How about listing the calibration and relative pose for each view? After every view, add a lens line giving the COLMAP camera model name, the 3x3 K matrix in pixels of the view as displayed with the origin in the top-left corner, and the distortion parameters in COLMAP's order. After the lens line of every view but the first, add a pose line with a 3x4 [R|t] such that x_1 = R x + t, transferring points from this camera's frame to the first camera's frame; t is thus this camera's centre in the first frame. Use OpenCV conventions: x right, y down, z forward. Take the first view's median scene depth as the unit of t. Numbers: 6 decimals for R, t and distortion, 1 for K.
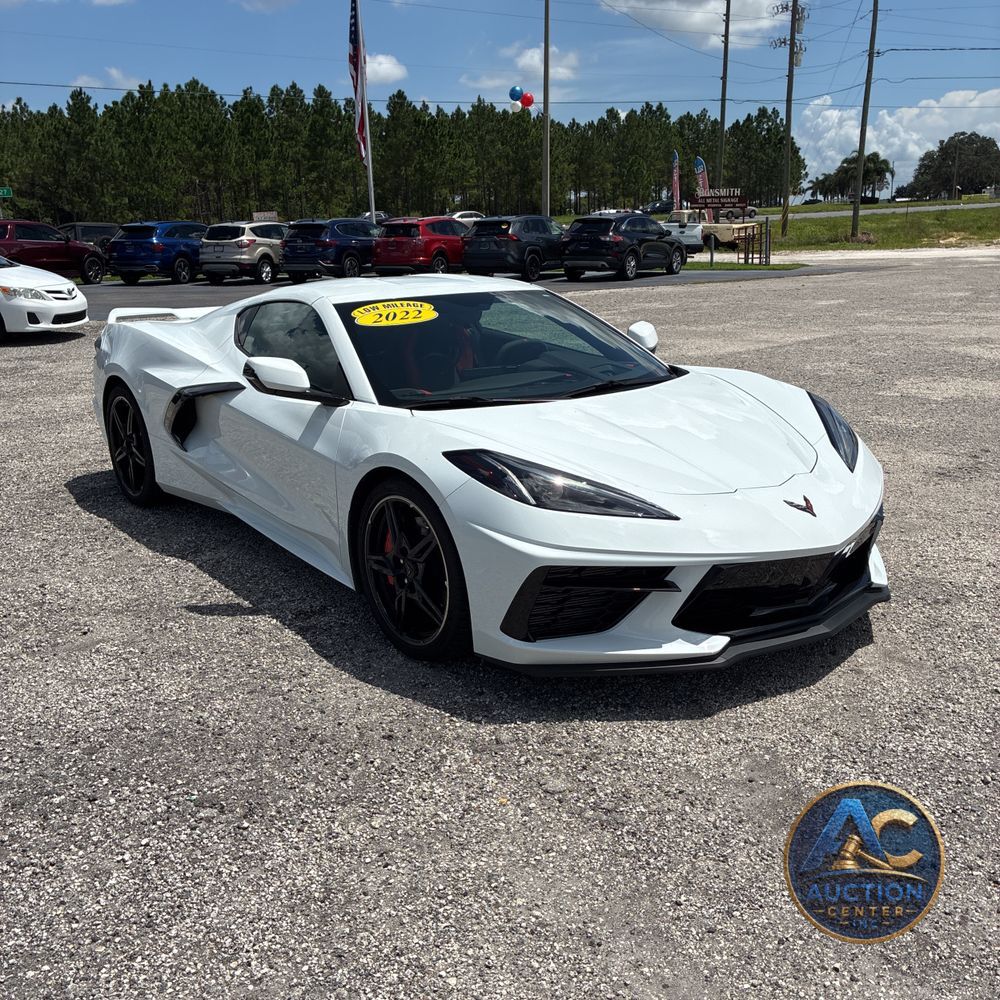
lens RADIAL K [[1021.9, 0, 497.4], [0, 1021.9, 499.7], [0, 0, 1]] dist [0.007787, 0.017956]
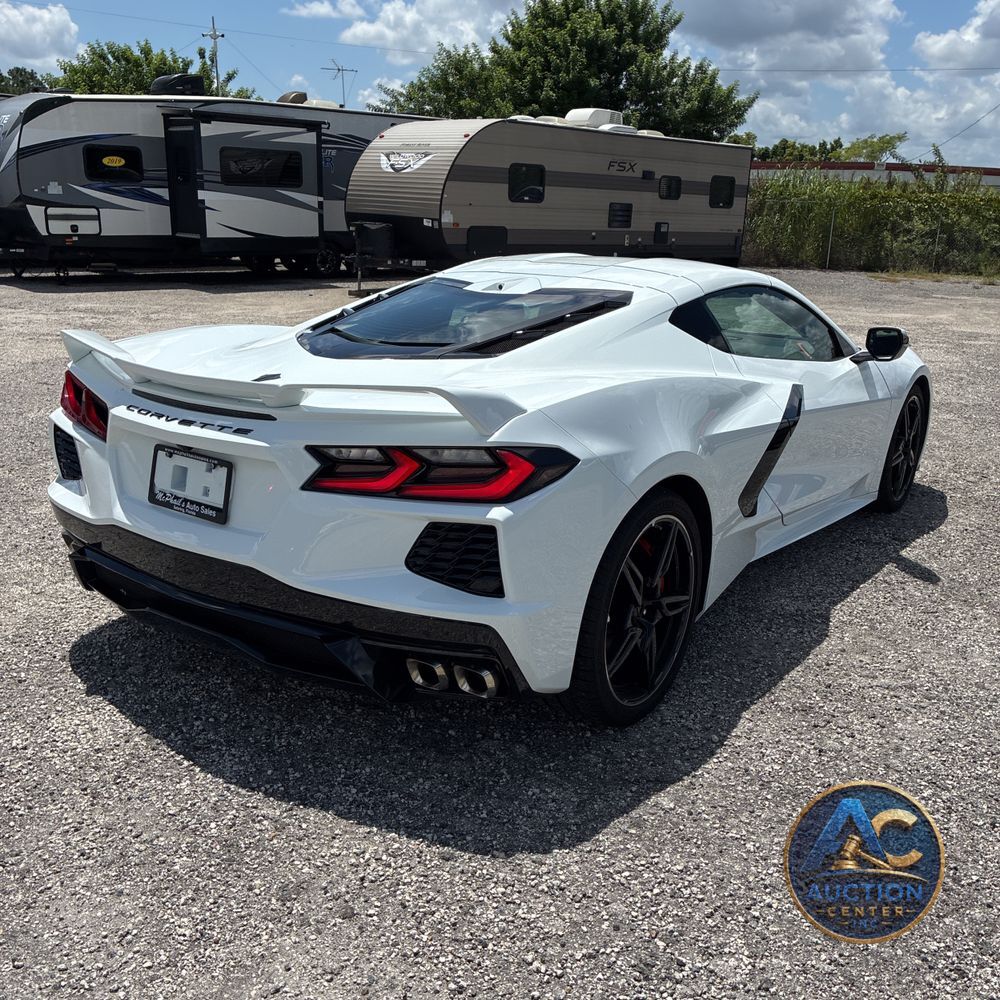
lens RADIAL K [[1011.7, 0, 500.0], [0, 1011.7, 500.0], [0, 0, 1]] dist [0.015325, 0.024992]
pose [[-0.284660, -0.251287, 0.925107, -0.144553], [0.227019, 0.919910, 0.319730, -0.051352], [-0.931360, 0.301031, -0.204815, 0.210140]]
